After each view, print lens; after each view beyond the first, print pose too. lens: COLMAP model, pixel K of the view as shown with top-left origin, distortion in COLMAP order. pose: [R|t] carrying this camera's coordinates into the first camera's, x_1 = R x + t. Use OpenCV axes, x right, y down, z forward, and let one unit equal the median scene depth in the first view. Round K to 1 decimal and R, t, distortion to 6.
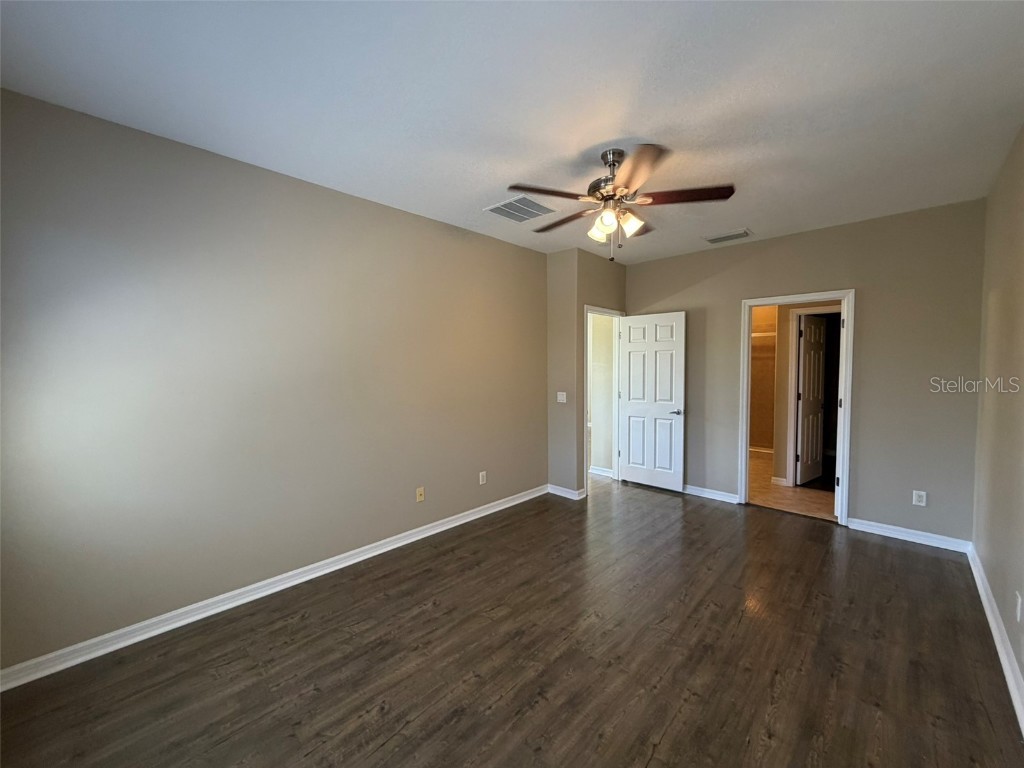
lens RADIAL K [[408.2, 0, 512.5], [0, 408.2, 378.0], [0, 0, 1]] dist [0.000194, -0.000363]
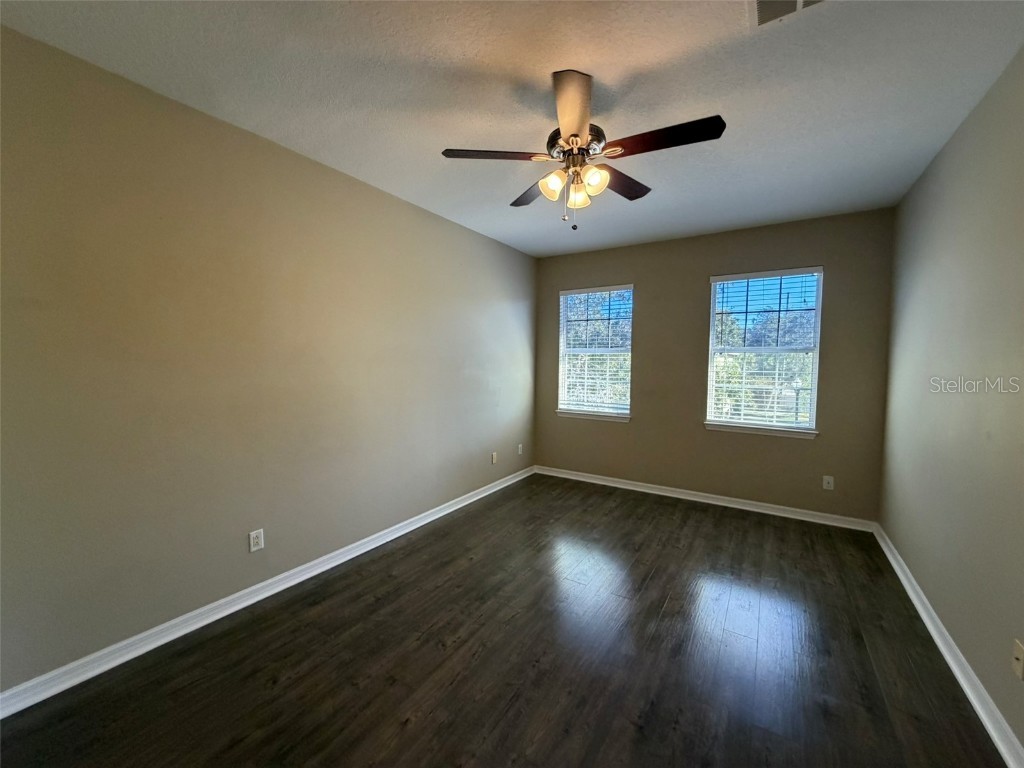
lens RADIAL K [[408.2, 0, 513.4], [0, 408.2, 383.5], [0, 0, 1]] dist [0.000194, -0.000363]
pose [[-0.980023, 0.006473, -0.198780, 0.629916], [-0.011809, 0.995813, 0.090646, -0.055667], [0.198534, 0.091183, -0.975843, 2.152367]]
